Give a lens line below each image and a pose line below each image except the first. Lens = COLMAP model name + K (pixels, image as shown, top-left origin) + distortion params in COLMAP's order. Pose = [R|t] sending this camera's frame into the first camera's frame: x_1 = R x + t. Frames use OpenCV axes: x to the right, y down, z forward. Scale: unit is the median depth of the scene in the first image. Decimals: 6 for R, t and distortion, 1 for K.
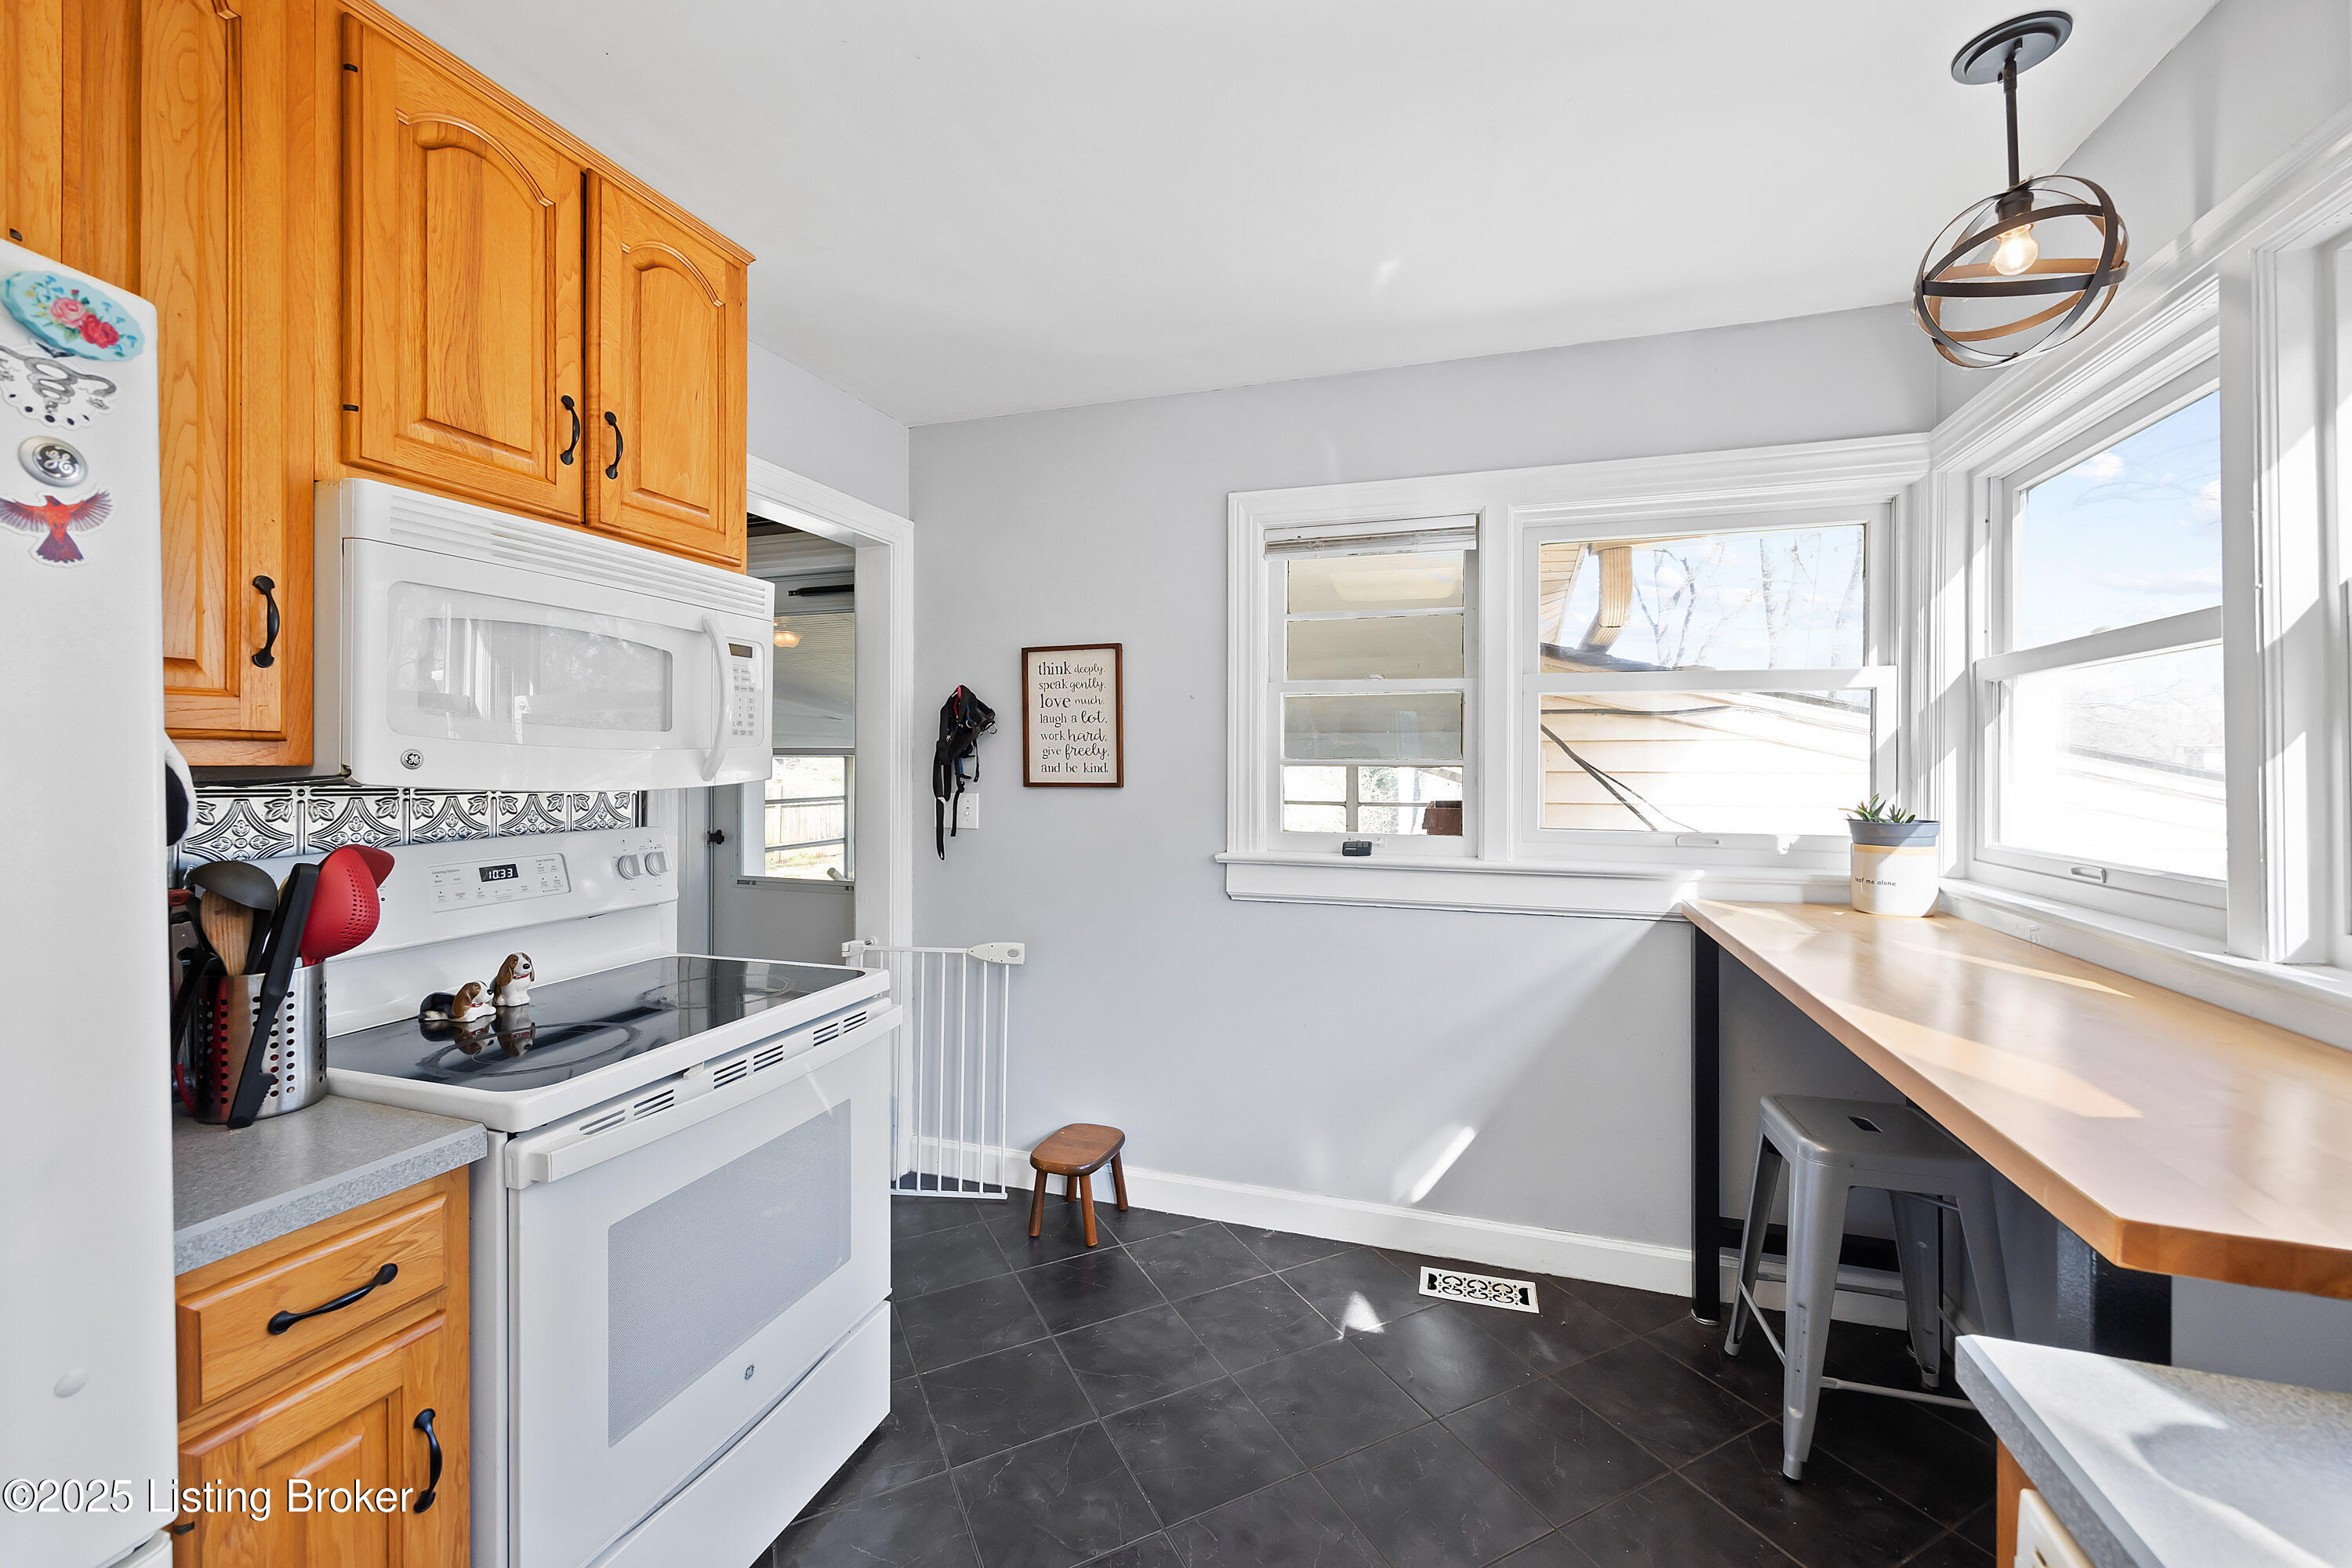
lens RADIAL K [[925.3, 0, 1204.2], [0, 925.3, 764.6], [0, 0, 1]] dist [-0.009789, -0.000567]
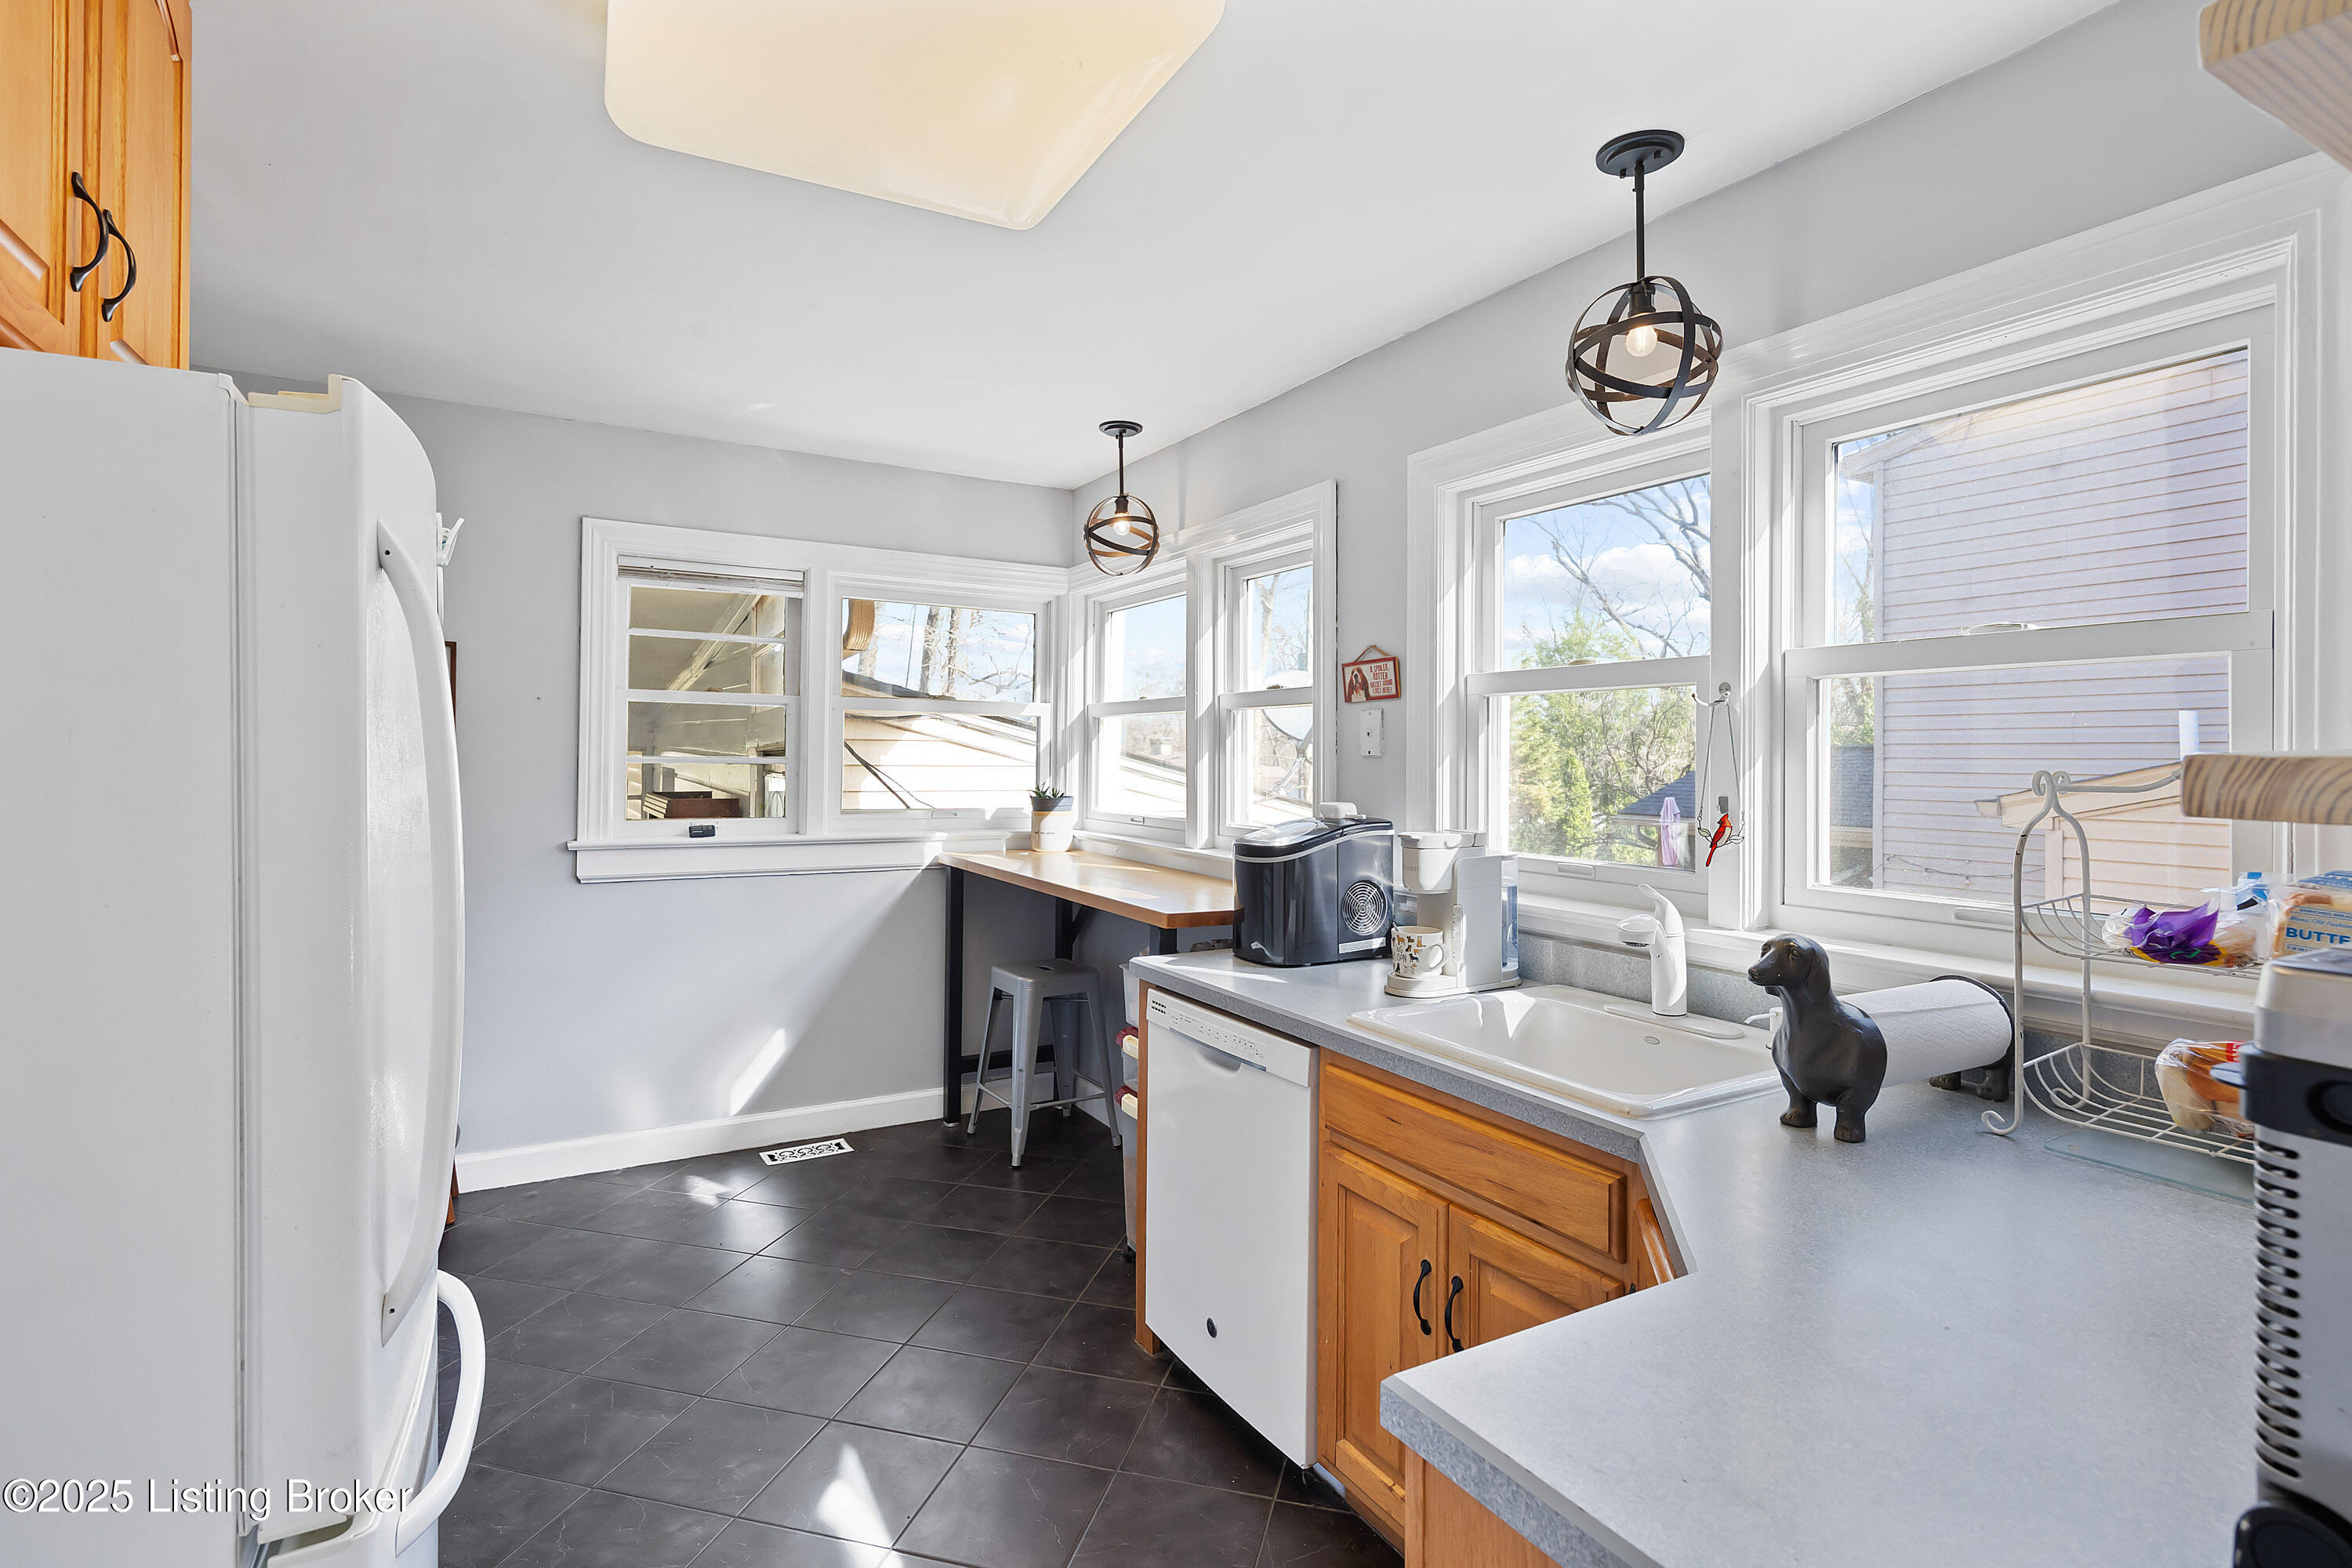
lens RADIAL K [[1149.6, 0, 1167.1], [0, 1149.6, 770.9], [0, 0, 1]] dist [-0.011848, -0.000206]
pose [[0.678711, -0.005552, 0.734384, -0.691138], [-0.008686, 0.999841, 0.015587, -0.022095], [-0.734354, -0.016957, 0.678555, -0.618961]]
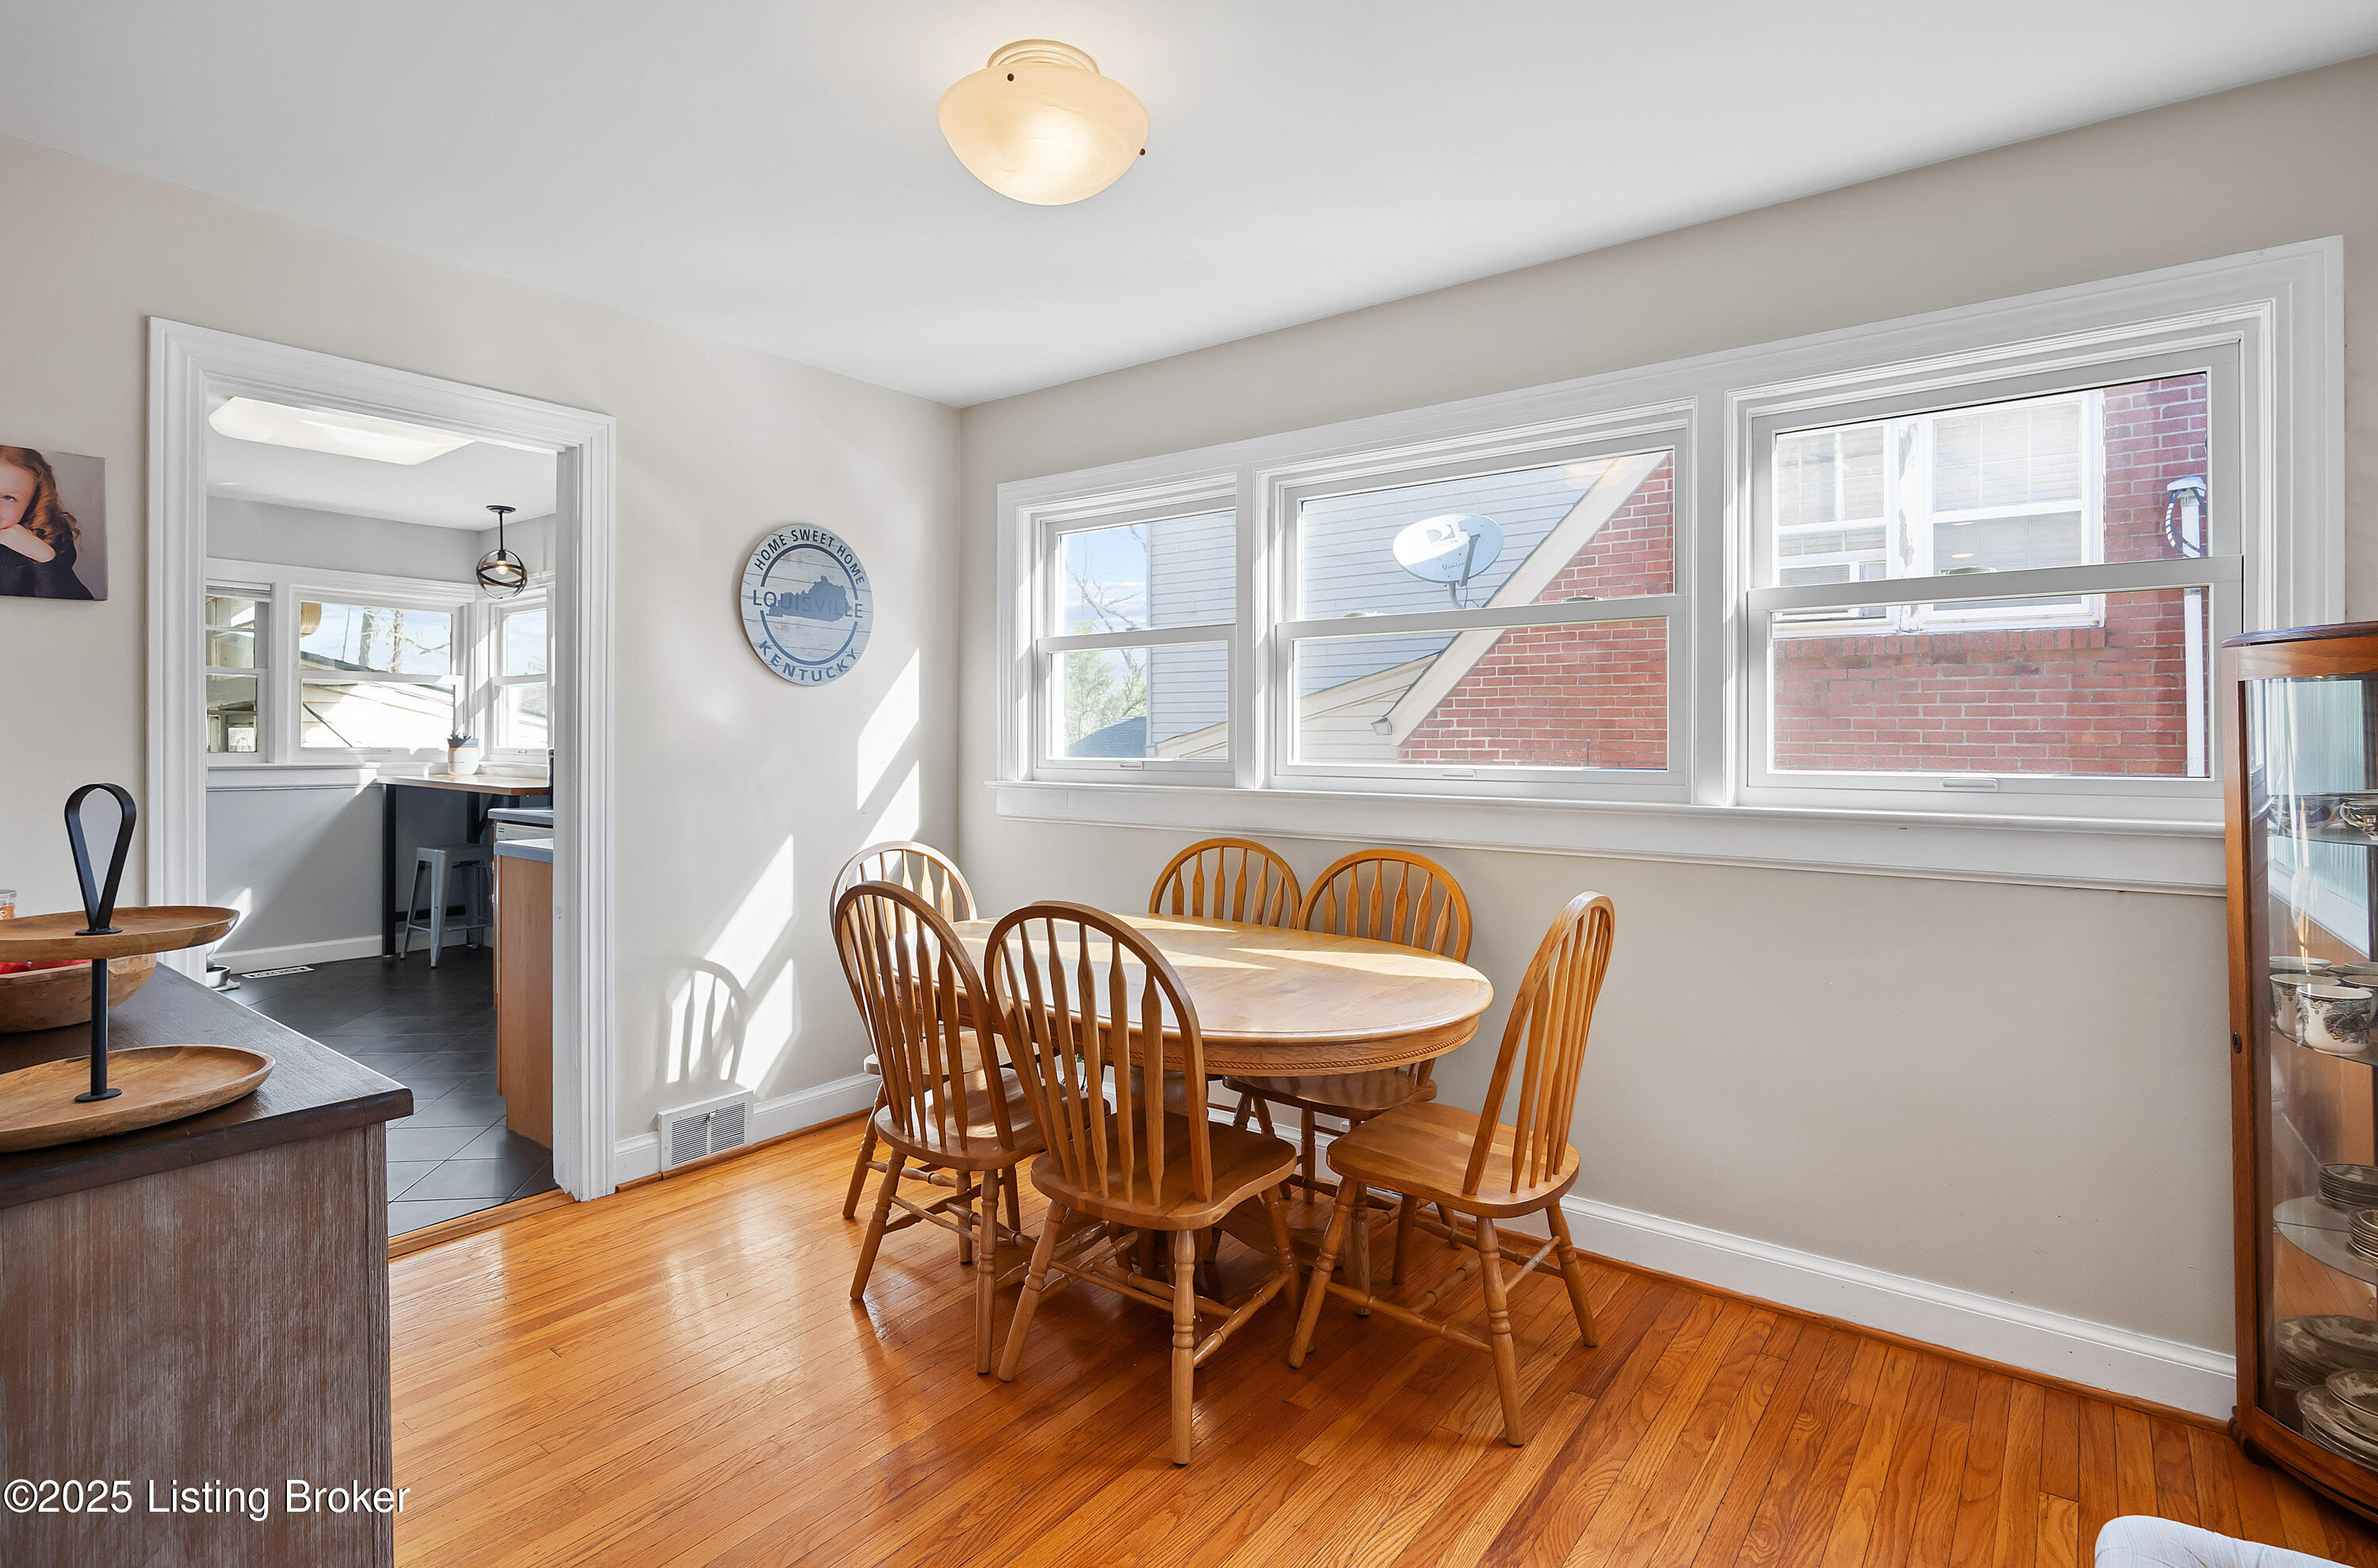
lens RADIAL K [[1144.9, 0, 1094.4], [0, 1144.9, 741.6], [0, 0, 1]] dist [-0.014525, -0.000114]
pose [[0.374338, -0.006486, 0.927270, -1.586002], [-0.002919, 0.999962, 0.008173, 0.042348], [-0.927288, -0.005766, 0.374305, -1.877359]]
